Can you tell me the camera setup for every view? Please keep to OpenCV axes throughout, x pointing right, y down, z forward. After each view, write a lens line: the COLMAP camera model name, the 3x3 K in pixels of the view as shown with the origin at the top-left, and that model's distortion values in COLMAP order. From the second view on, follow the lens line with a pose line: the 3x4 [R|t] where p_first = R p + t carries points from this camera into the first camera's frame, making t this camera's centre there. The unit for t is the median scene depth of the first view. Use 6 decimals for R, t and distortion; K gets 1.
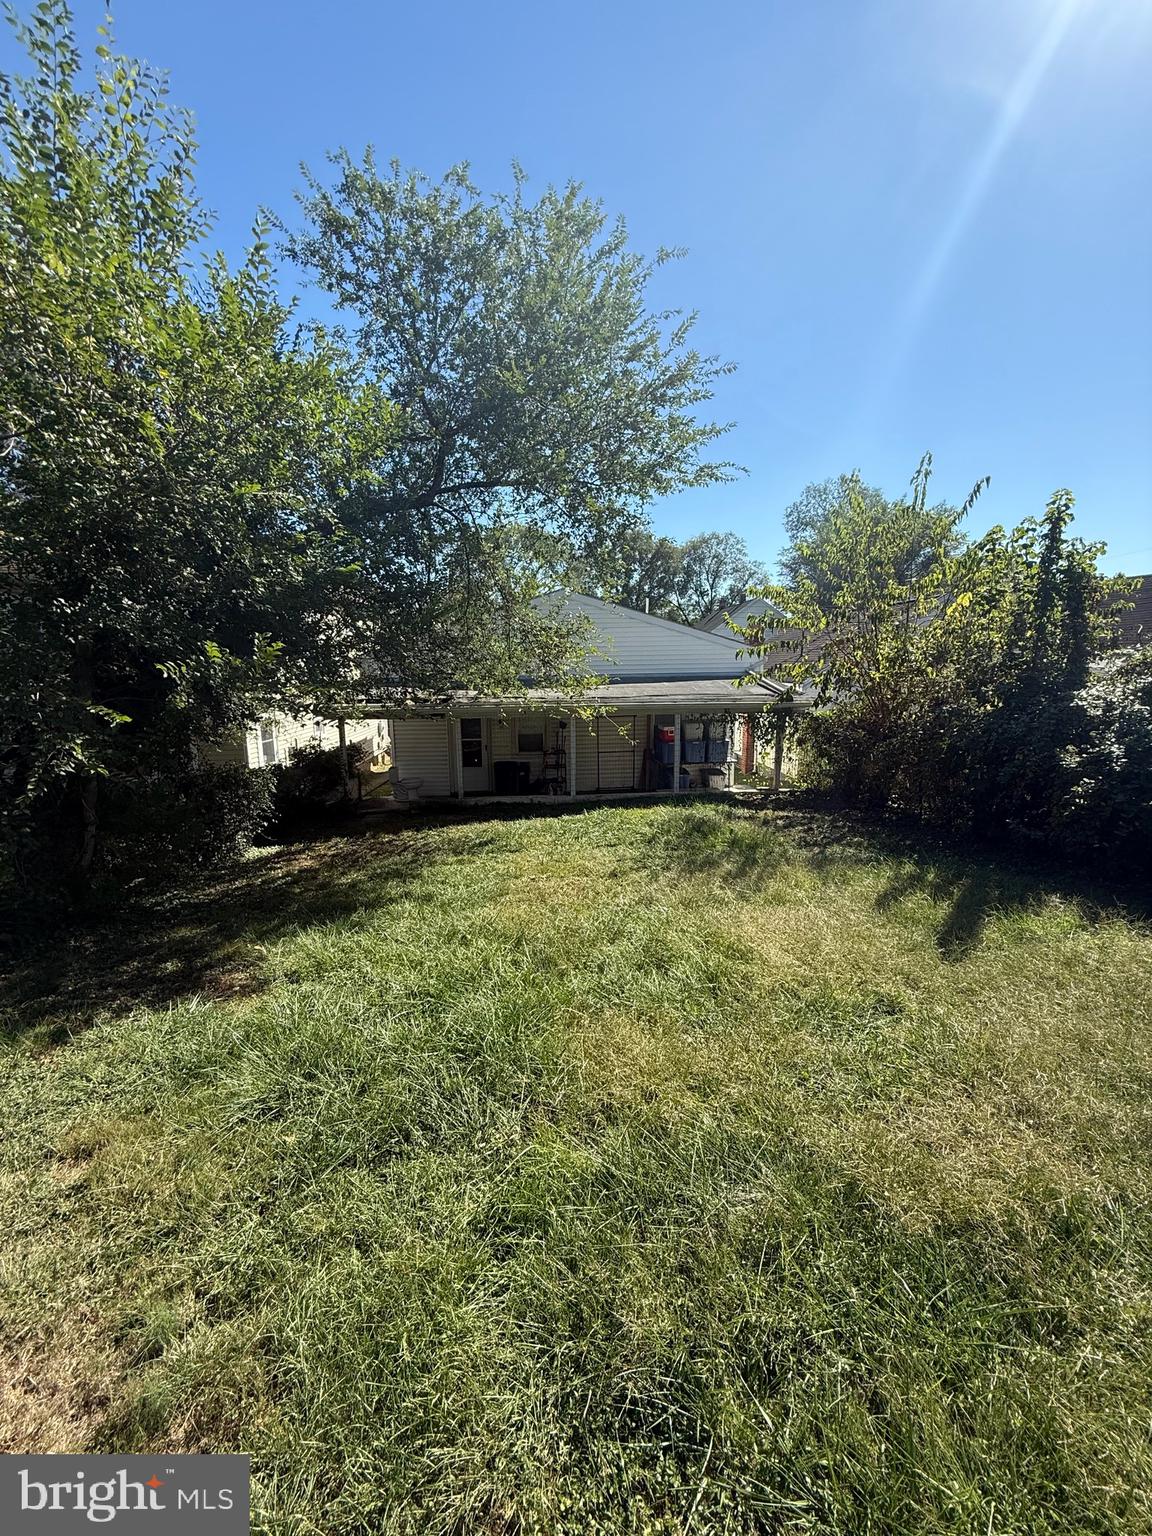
lens RADIAL K [[612.3, 0, 572.8], [0, 612.3, 764.6], [0, 0, 1]] dist [-0.002842, 0.000874]
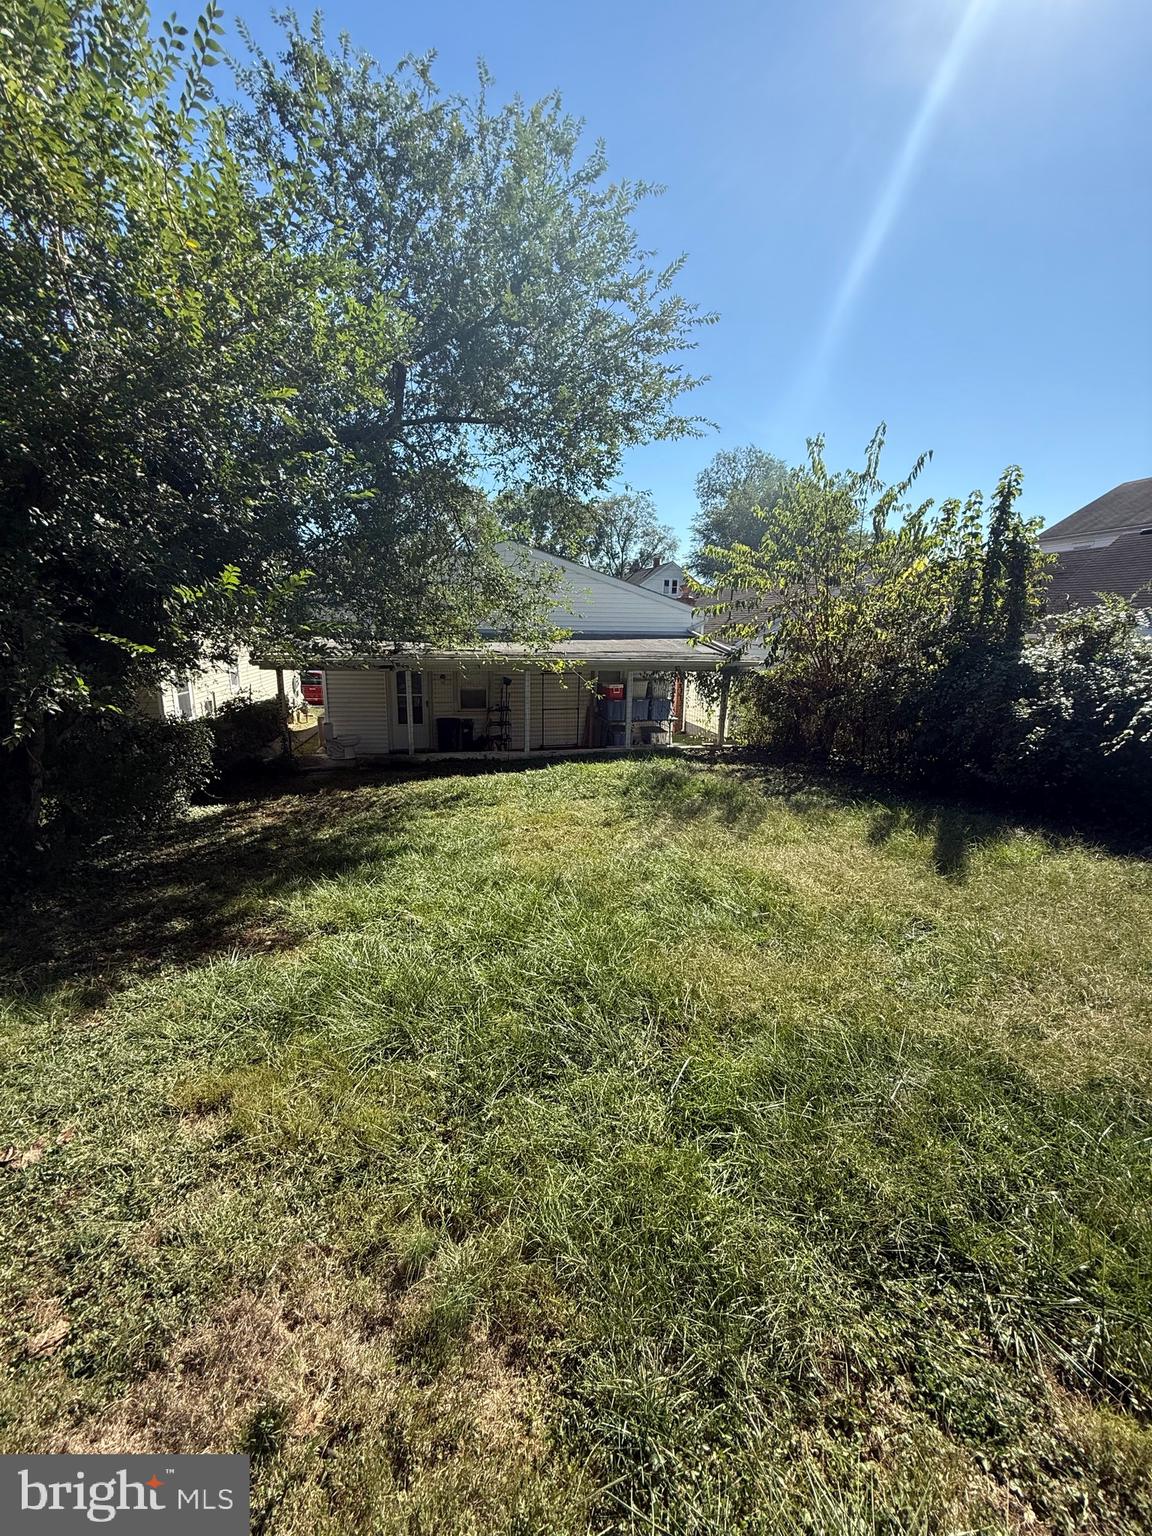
lens RADIAL K [[612.3, 0, 572.5], [0, 612.3, 765.7], [0, 0, 1]] dist [-0.002842, 0.000874]
pose [[0.987763, -0.005500, 0.155867, -0.128347], [-0.004176, 0.998087, 0.061686, 0.018656], [-0.155908, -0.061582, 0.985850, 0.008269]]
